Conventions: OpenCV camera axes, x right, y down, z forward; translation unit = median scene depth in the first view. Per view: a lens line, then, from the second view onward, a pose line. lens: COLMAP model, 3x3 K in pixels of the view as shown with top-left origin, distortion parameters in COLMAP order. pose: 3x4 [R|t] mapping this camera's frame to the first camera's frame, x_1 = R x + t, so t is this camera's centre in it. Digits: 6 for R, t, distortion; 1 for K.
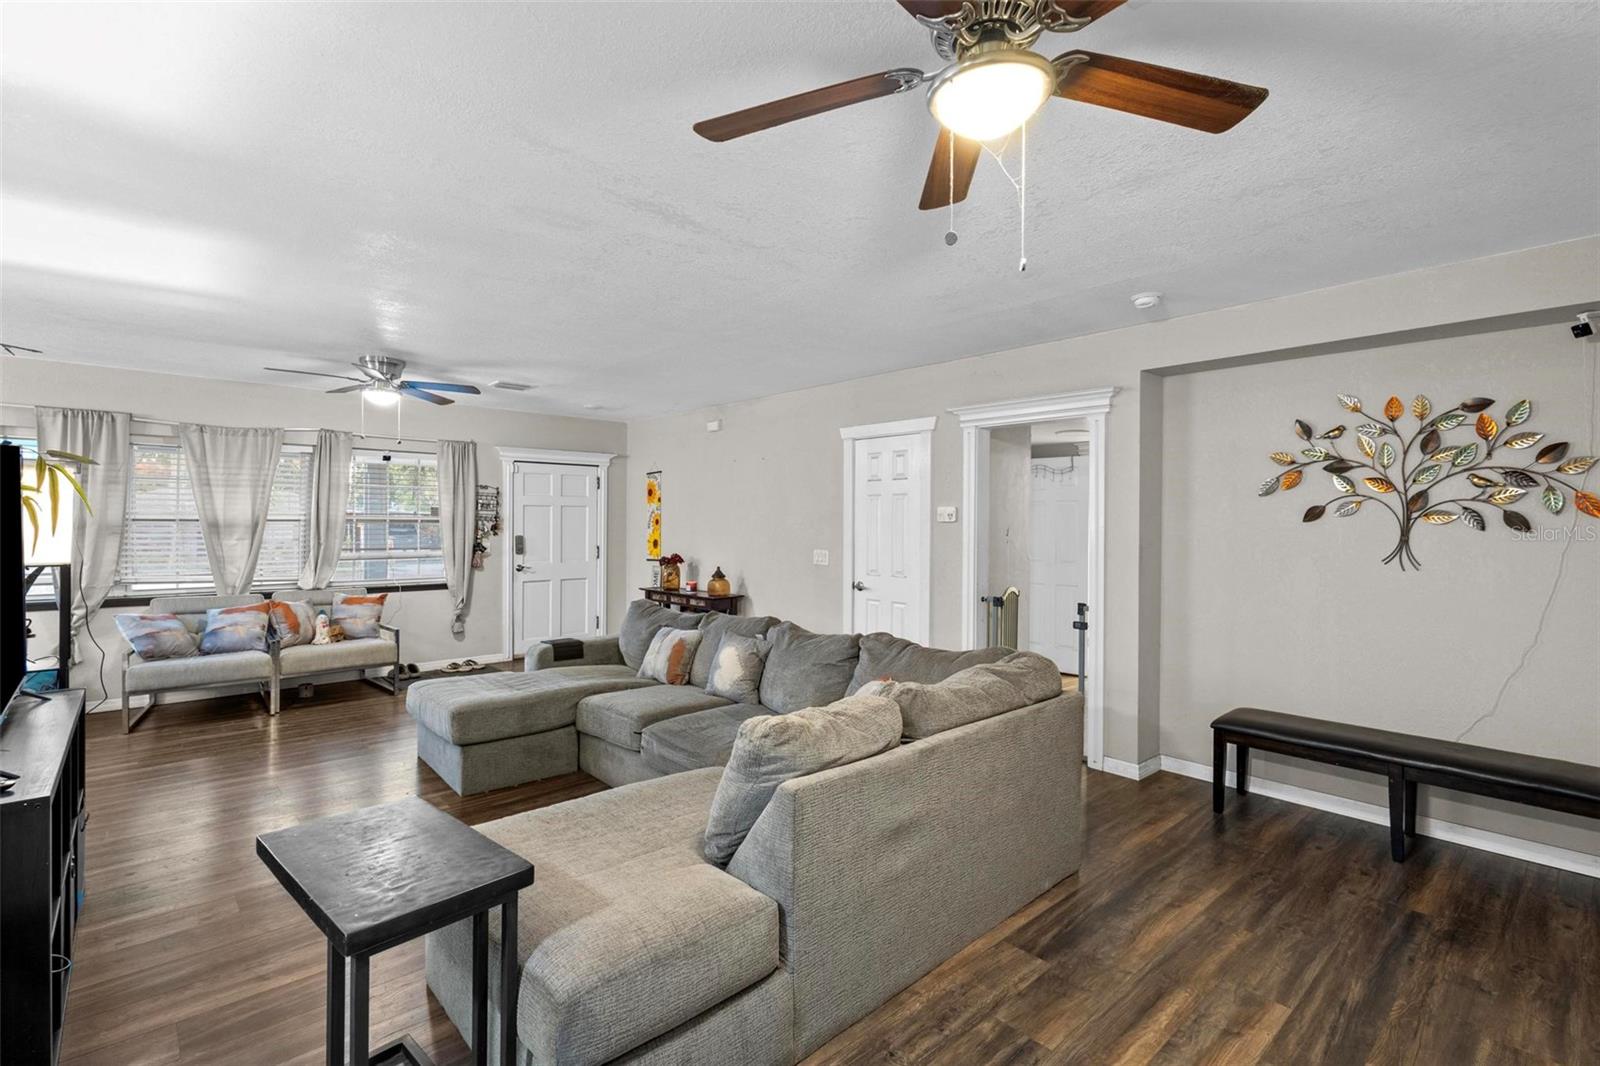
lens RADIAL K [[742.2, 0, 802.9], [0, 742.2, 534.8], [0, 0, 1]] dist [0.011963, -0.003044]
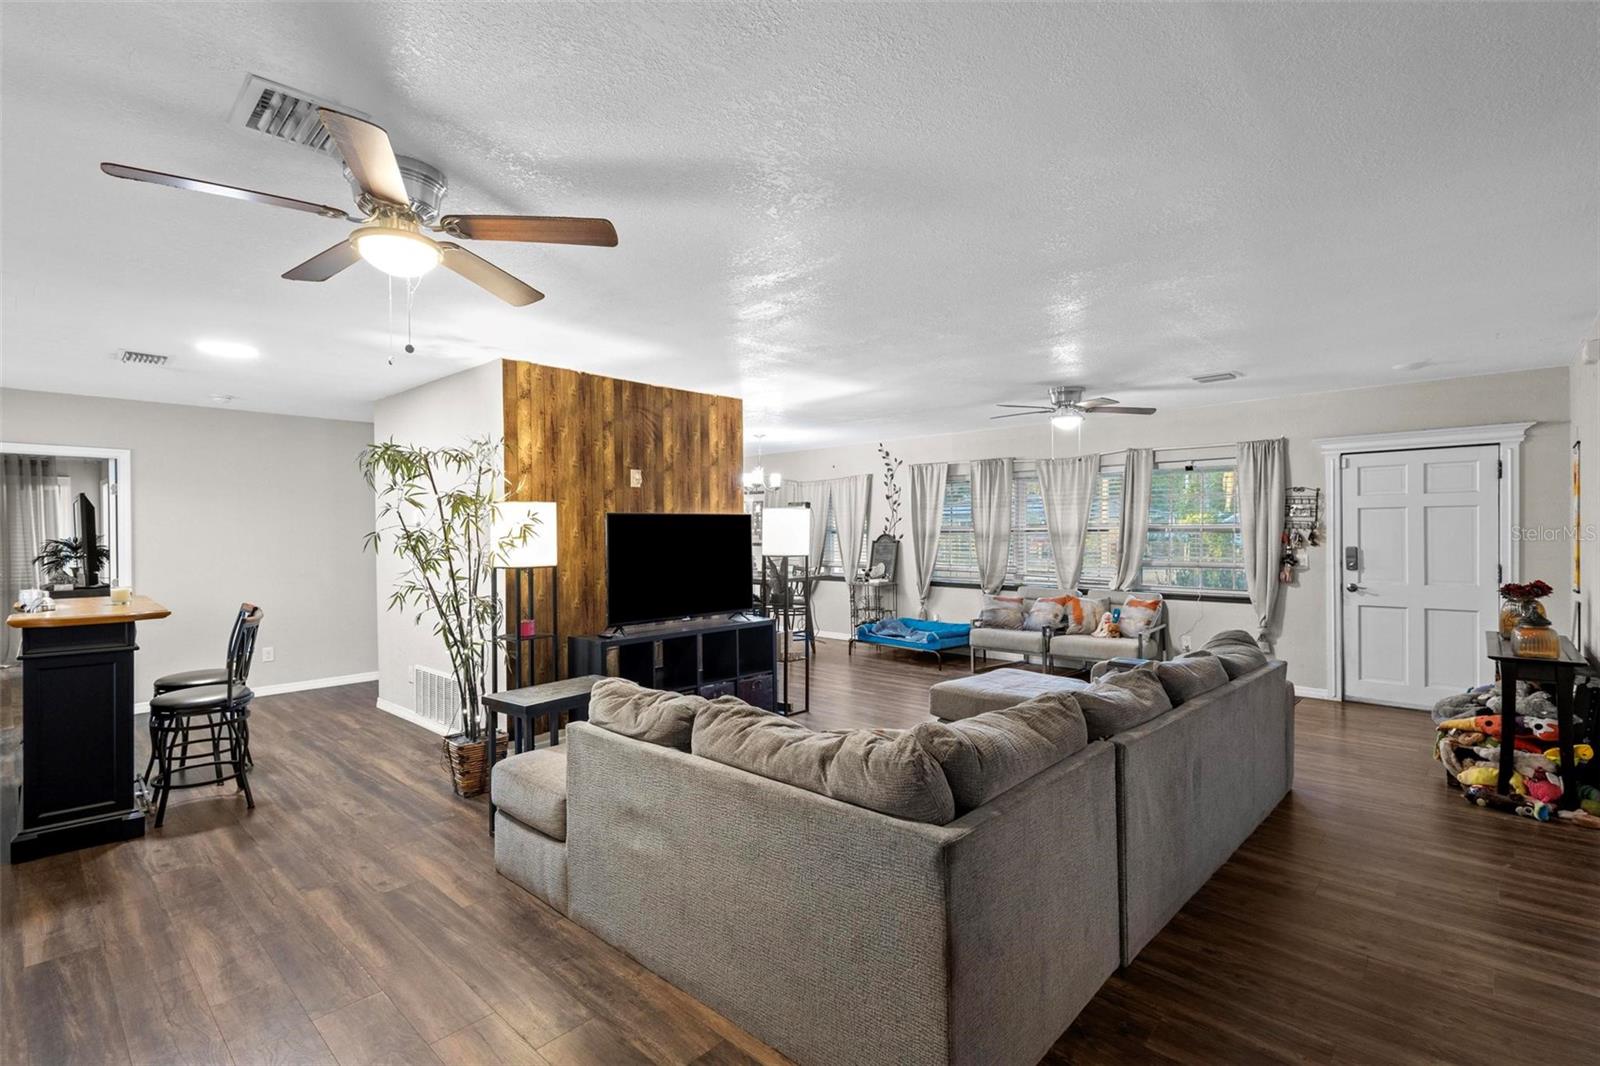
lens RADIAL K [[742.2, 0, 790.3], [0, 742.2, 542.0], [0, 0, 1]] dist [0.011963, -0.003044]
pose [[0.064881, 0.008840, -0.997854, 0.557495], [-0.009739, 0.999919, 0.008225, -0.006805], [0.997845, 0.009185, 0.064962, 0.518324]]
